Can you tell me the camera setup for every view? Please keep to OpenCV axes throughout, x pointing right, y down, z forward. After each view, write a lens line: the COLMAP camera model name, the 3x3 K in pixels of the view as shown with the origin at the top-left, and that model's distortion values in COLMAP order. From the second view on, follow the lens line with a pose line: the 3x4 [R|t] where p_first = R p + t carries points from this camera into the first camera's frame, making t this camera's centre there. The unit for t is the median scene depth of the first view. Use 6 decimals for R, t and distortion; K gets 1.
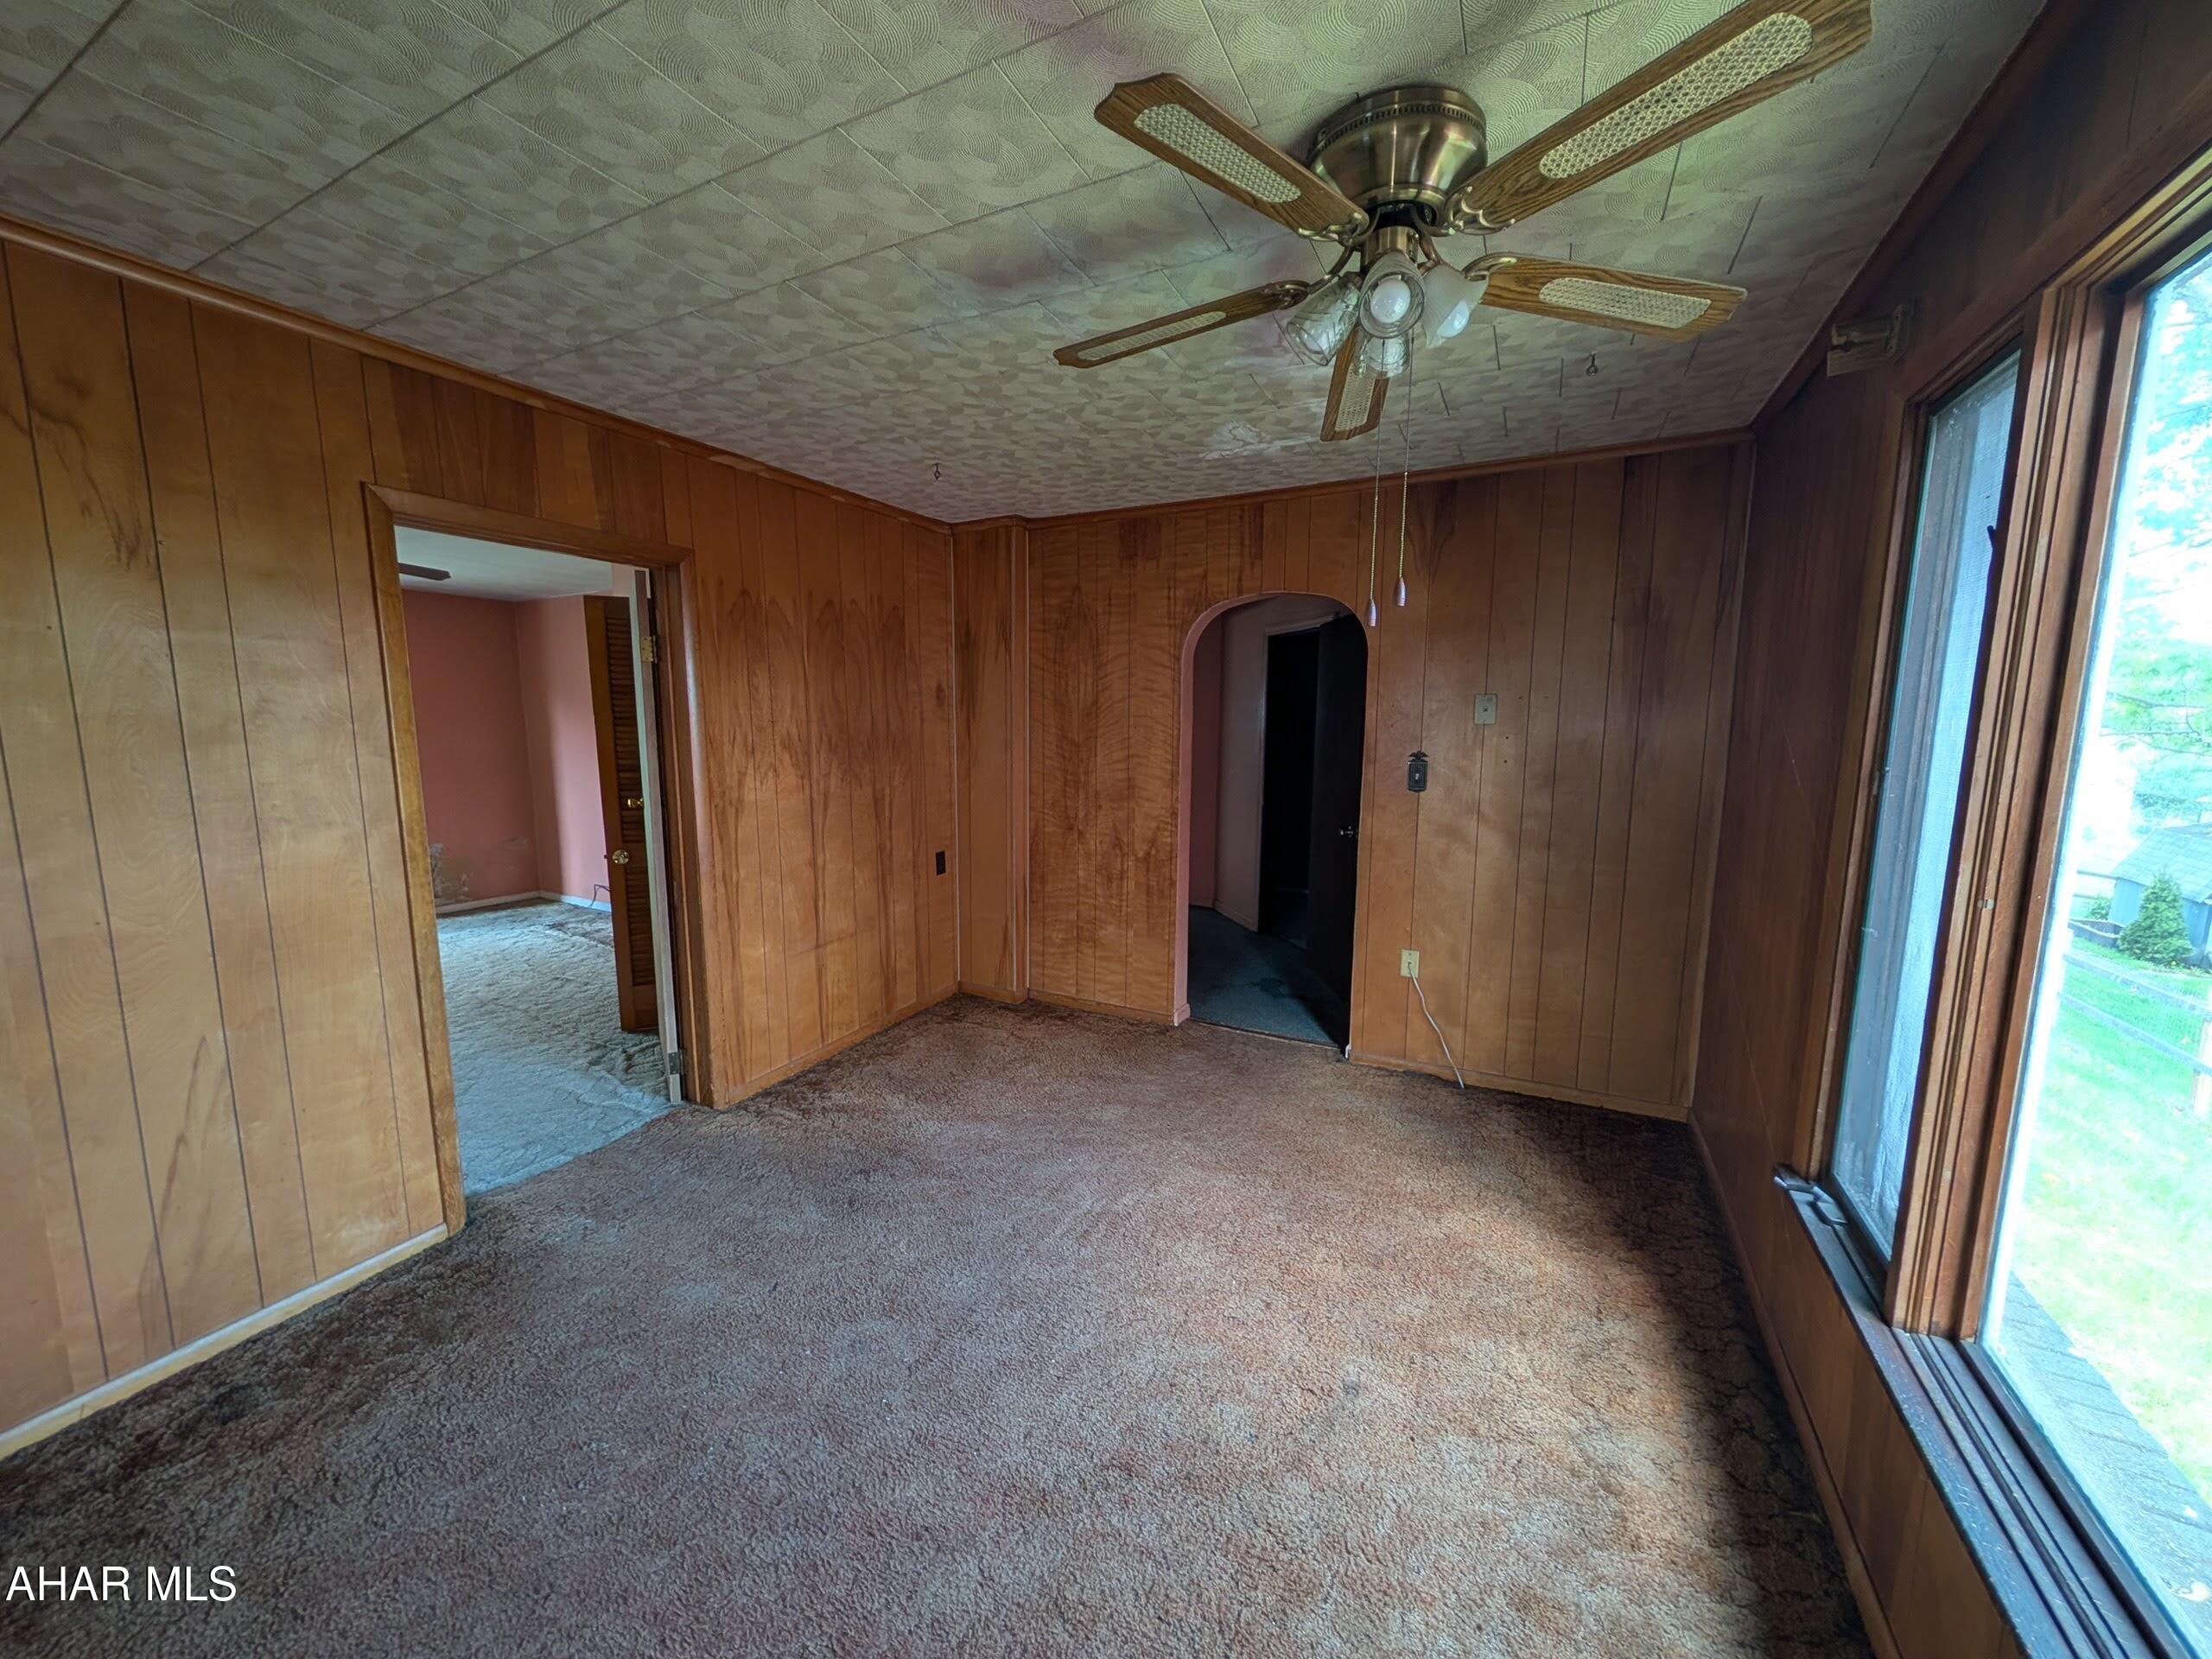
lens RADIAL K [[838.9, 0, 1100.0], [0, 838.9, 839.3], [0, 0, 1]] dist [0.001265, 0.000115]
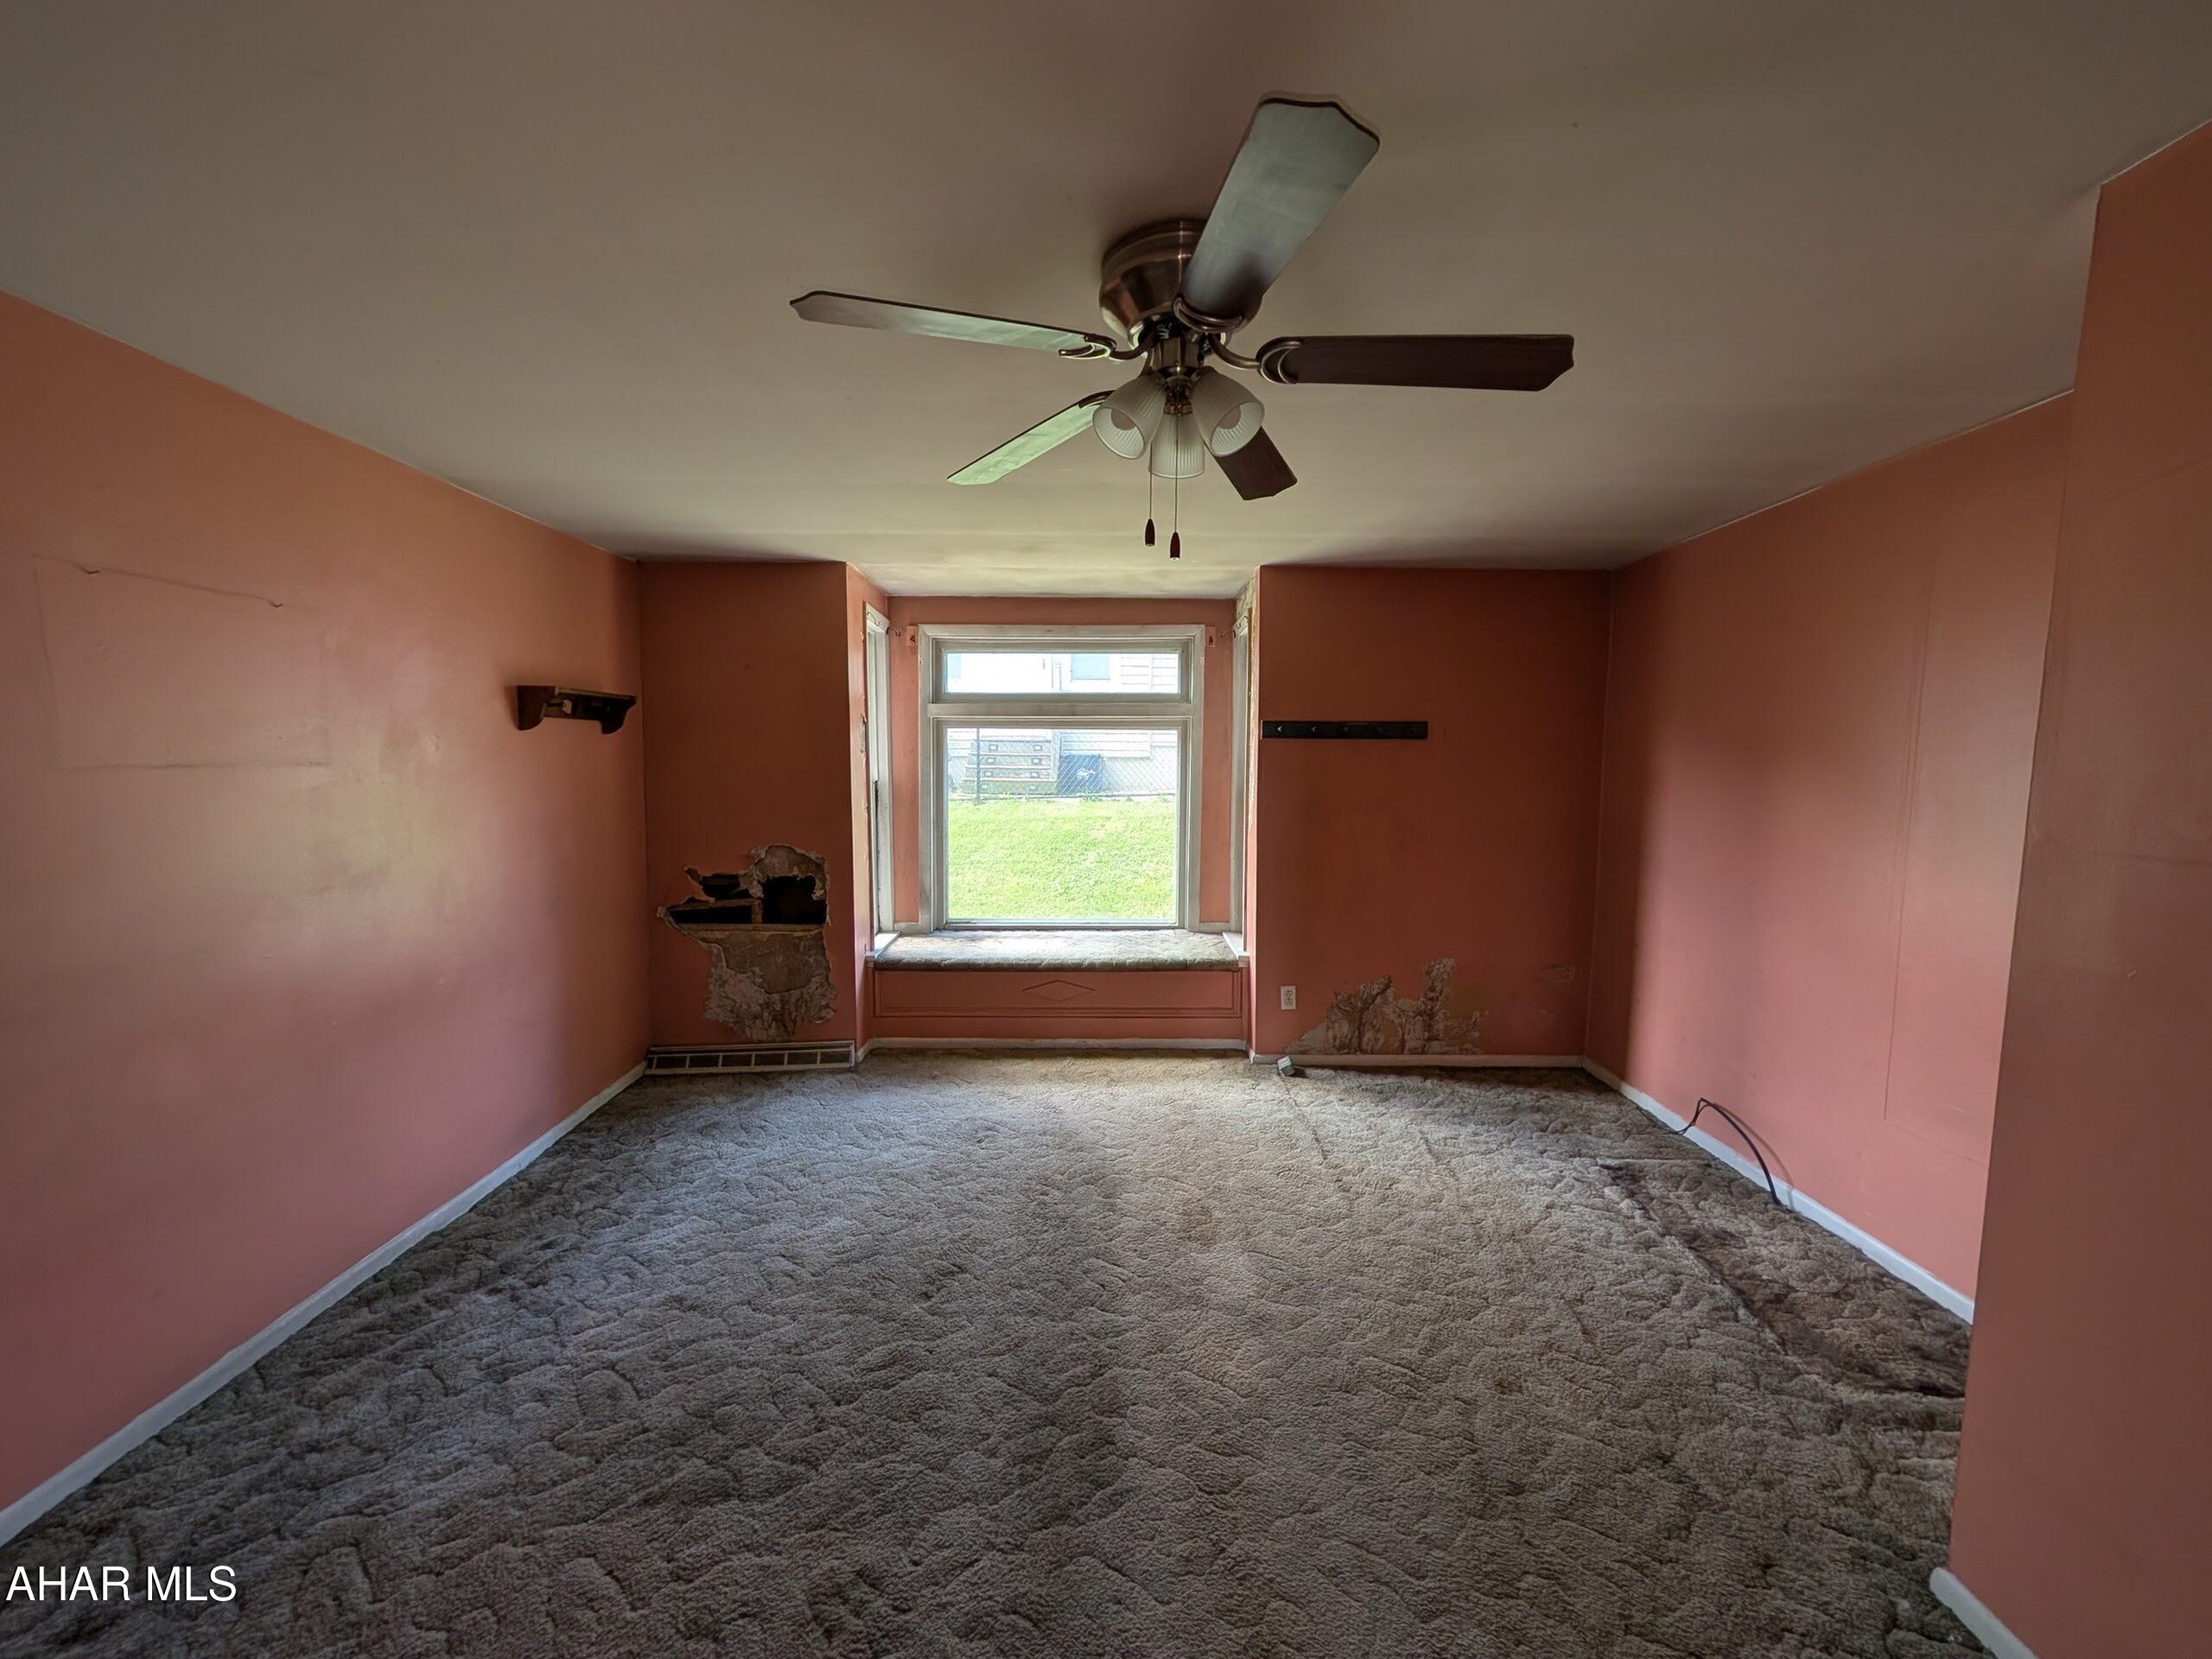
lens RADIAL K [[838.9, 0, 1100.0], [0, 838.9, 839.3], [0, 0, 1]] dist [0.001265, 0.000115]
pose [[0.476506, 0.079993, -0.875525, -0.361342], [-0.128461, 0.991499, 0.020674, -0.065057], [0.869736, 0.102619, 0.482731, 0.449130]]
